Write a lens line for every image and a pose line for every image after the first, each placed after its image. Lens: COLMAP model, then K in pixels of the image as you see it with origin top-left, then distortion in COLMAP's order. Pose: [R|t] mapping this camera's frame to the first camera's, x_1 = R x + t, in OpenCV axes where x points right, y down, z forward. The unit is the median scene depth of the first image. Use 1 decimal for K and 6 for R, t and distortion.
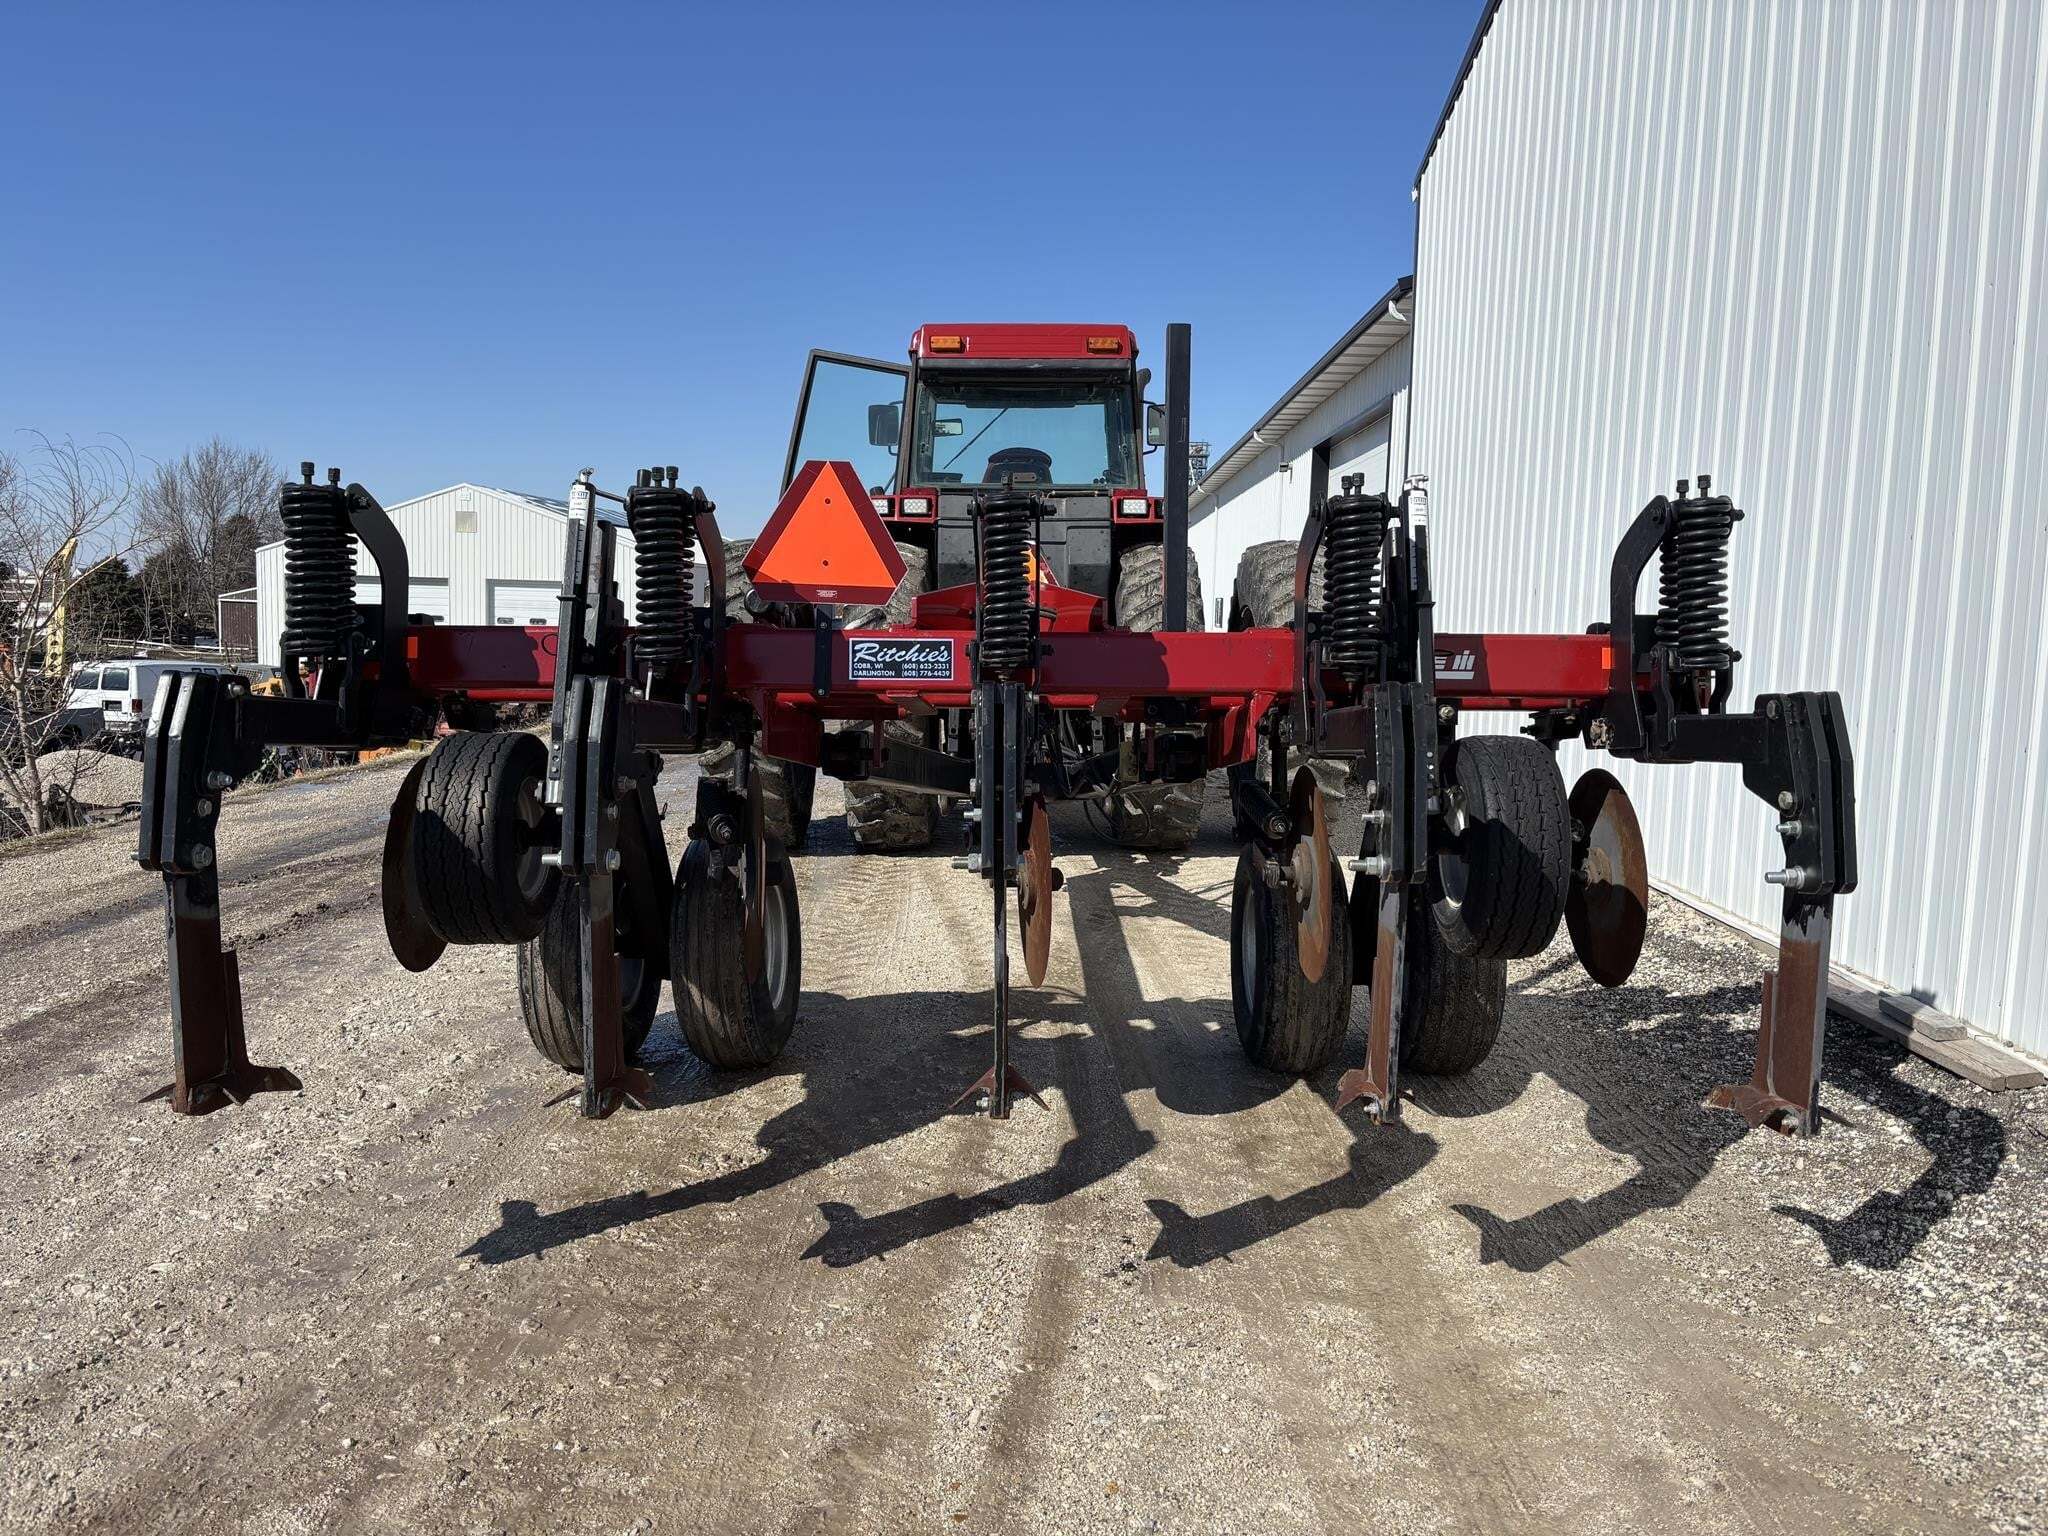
lens RADIAL K [[1547.6, 0, 1028.2], [0, 1547.6, 753.0], [0, 0, 1]] dist [0.052229, -0.066491]
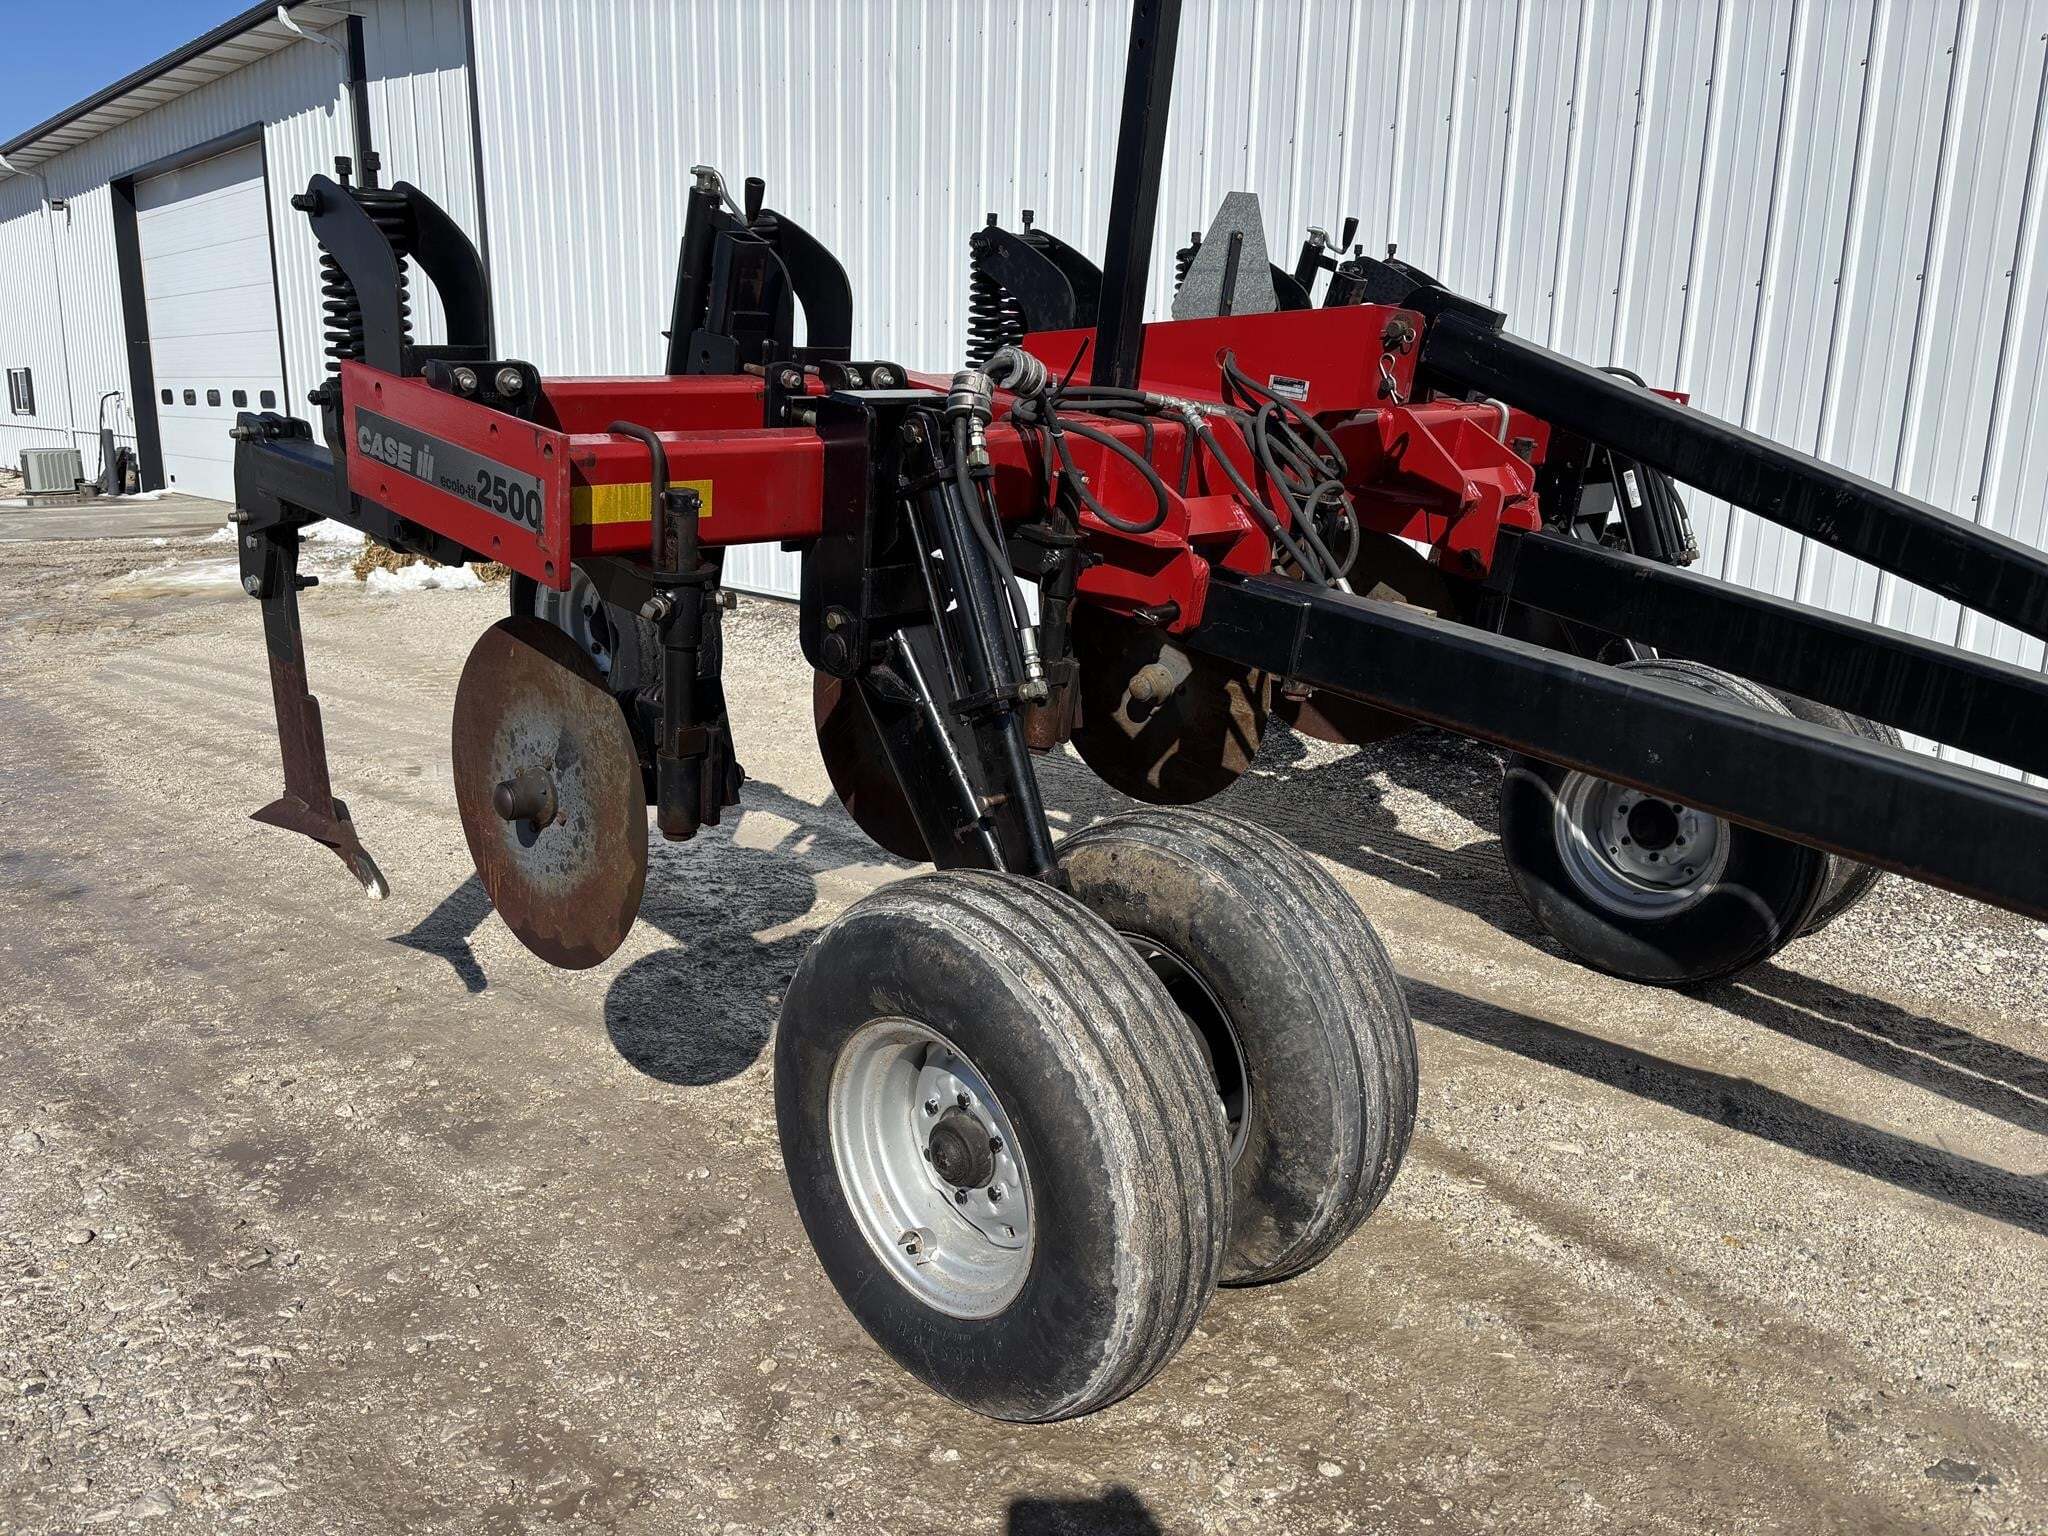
lens RADIAL K [[1547.6, 0, 1021.6], [0, 1547.6, 778.9], [0, 0, 1]] dist [0.052229, -0.066491]
pose [[0.720079, -0.176623, 0.671037, -0.581581], [0.071588, 0.980812, 0.181339, -0.023117], [-0.690189, -0.082540, 0.718906, 0.399984]]
